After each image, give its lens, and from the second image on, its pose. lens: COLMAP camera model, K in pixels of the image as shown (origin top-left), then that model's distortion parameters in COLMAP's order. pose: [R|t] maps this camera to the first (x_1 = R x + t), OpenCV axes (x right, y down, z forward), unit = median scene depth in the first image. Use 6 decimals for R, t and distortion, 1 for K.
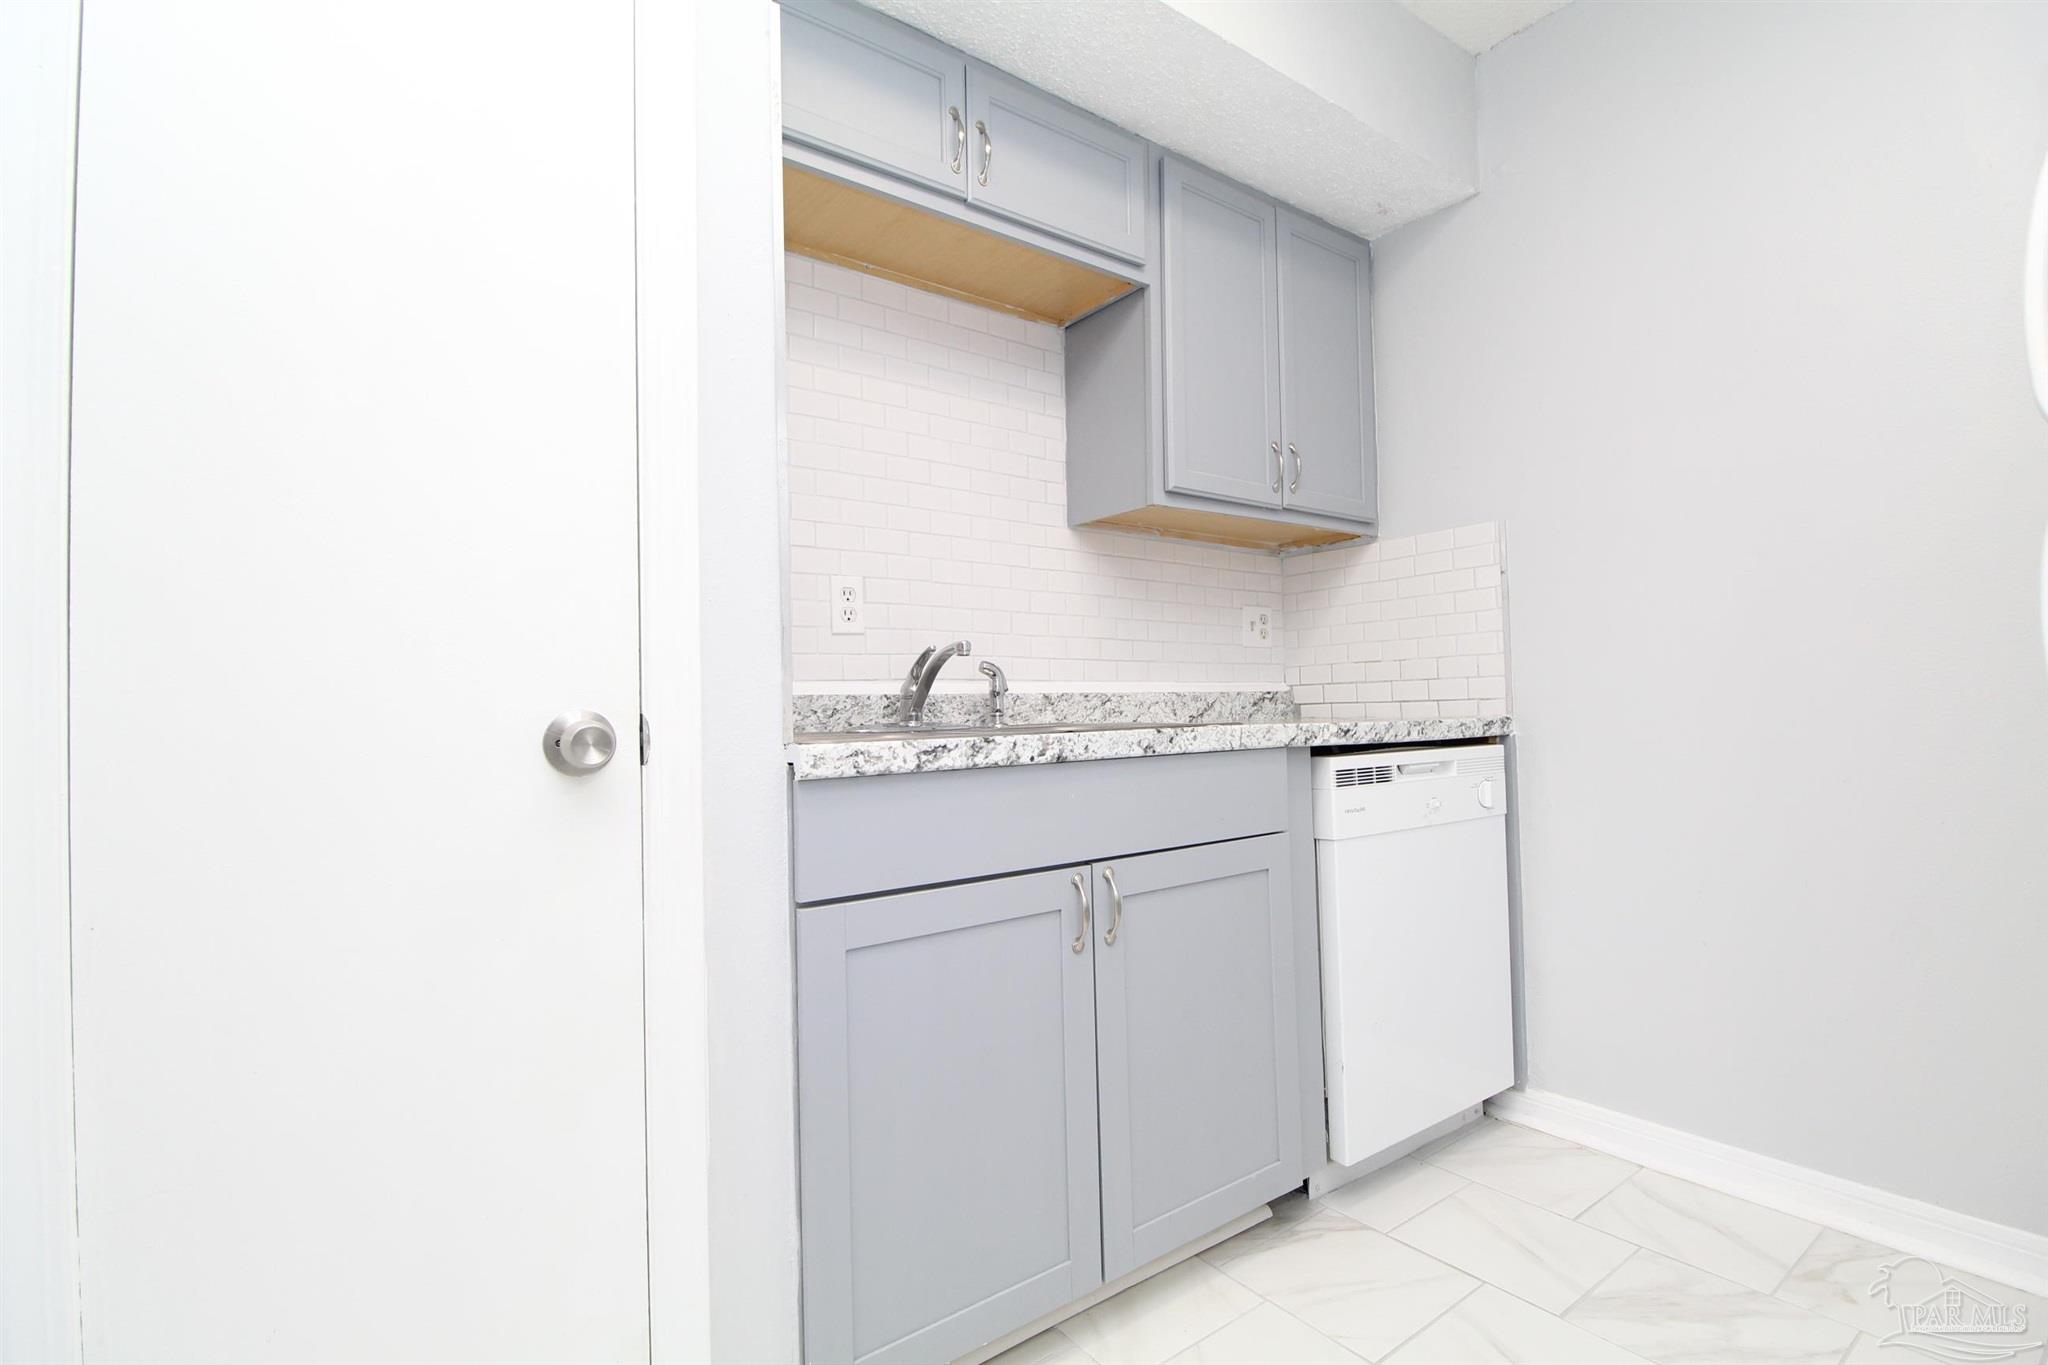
lens RADIAL K [[949.5, 0, 1045.9], [0, 949.5, 678.5], [0, 0, 1]] dist [-0.000825, -0.013863]
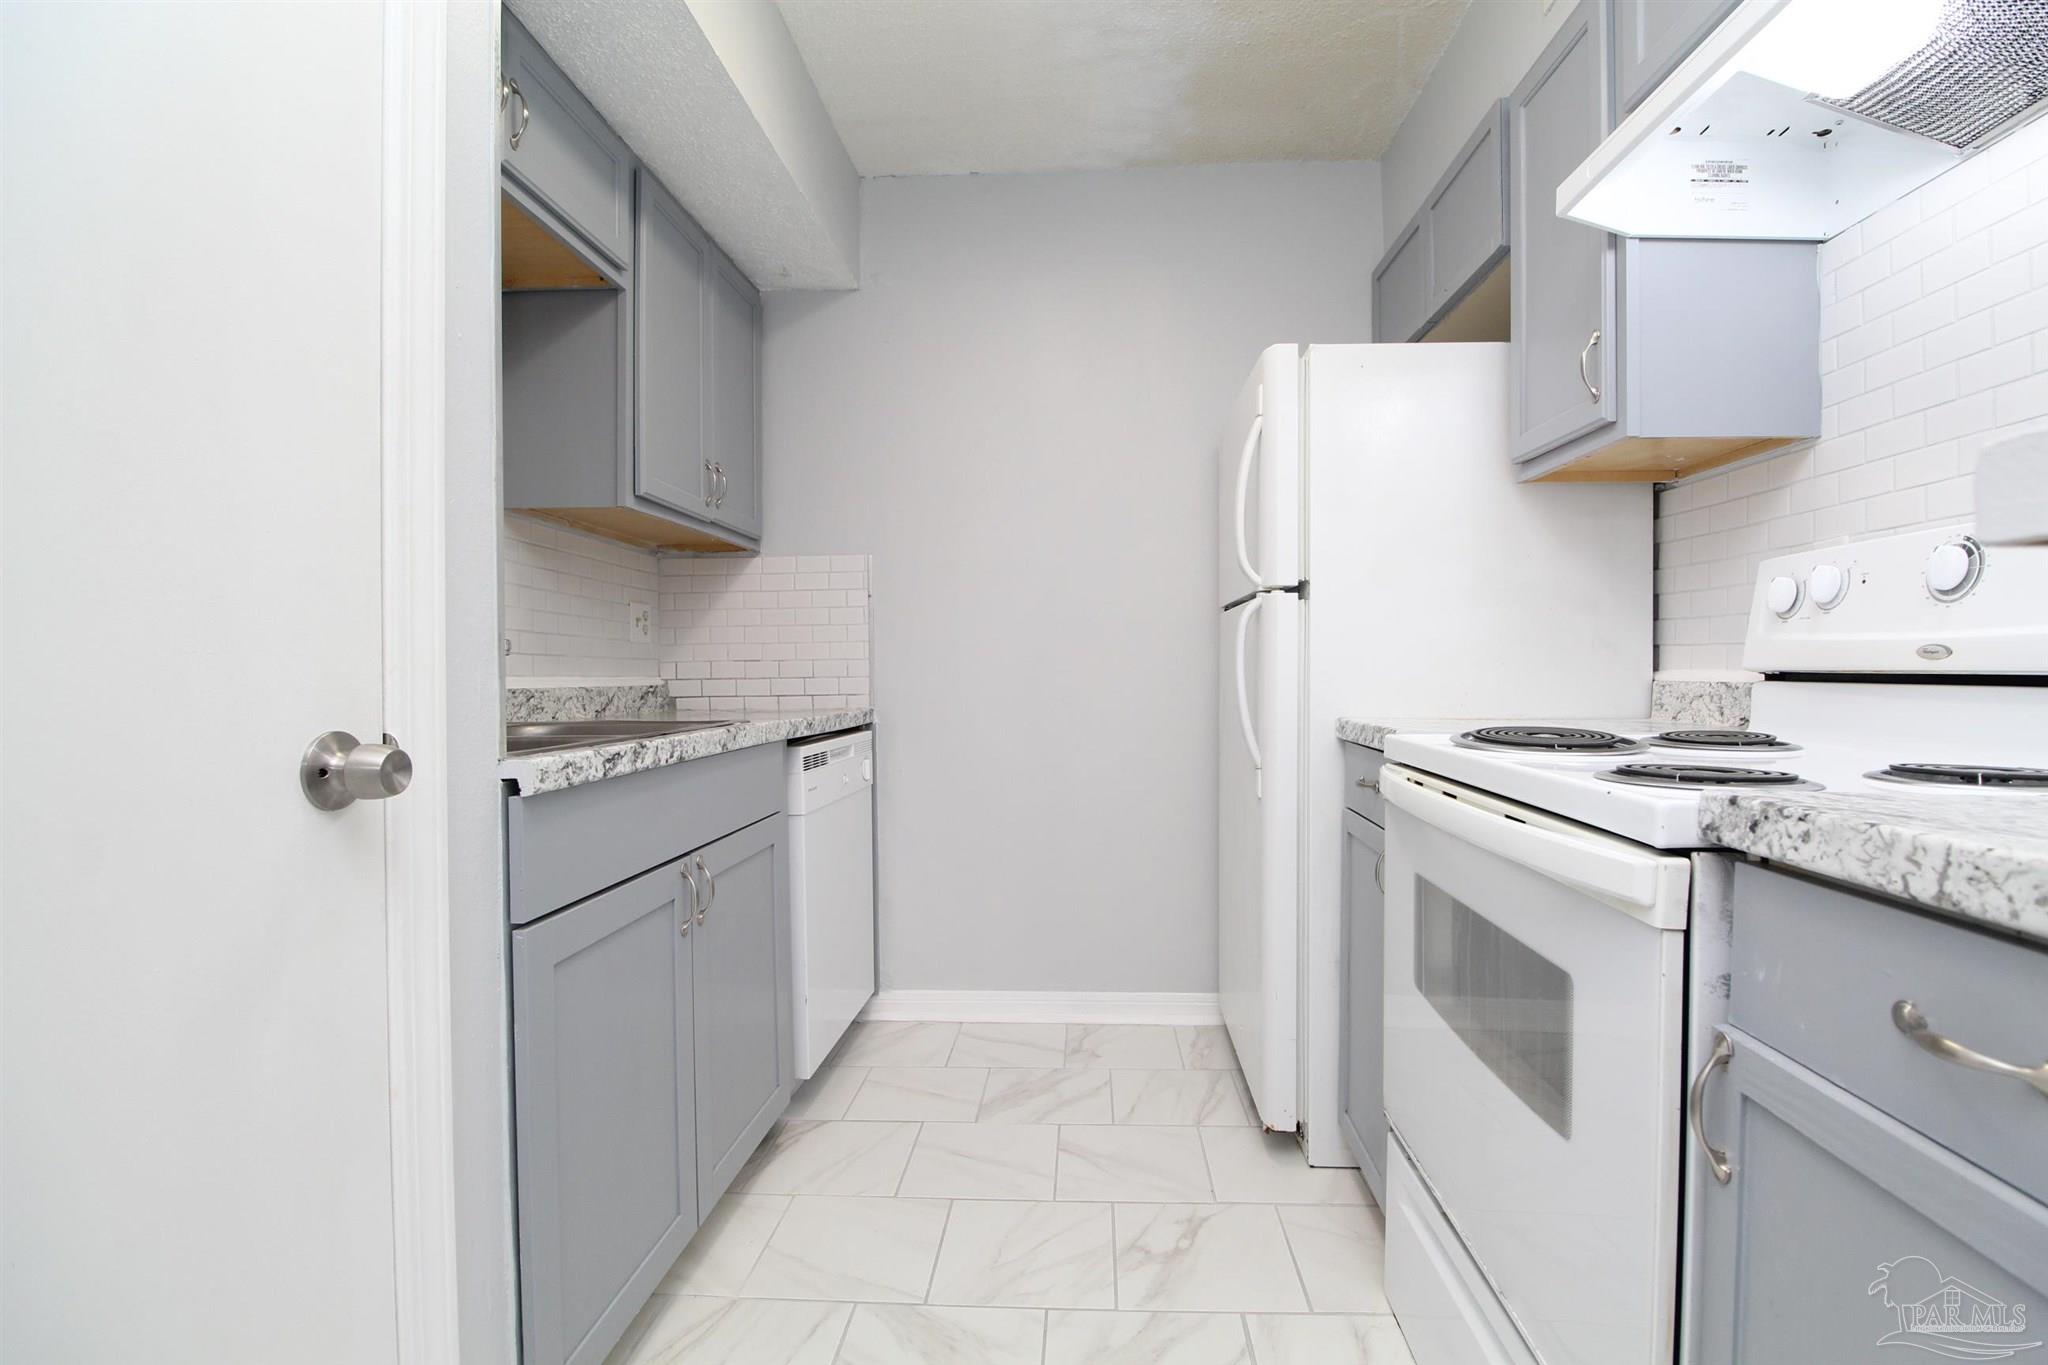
lens RADIAL K [[947.5, 0, 1054.6], [0, 947.5, 681.5], [0, 0, 1]] dist [0.000319, -0.009913]
pose [[0.637860, 0.009164, 0.770098, -0.363585], [-0.028000, 0.999544, 0.011297, -0.019151], [-0.769643, -0.028769, 0.637826, -0.010554]]
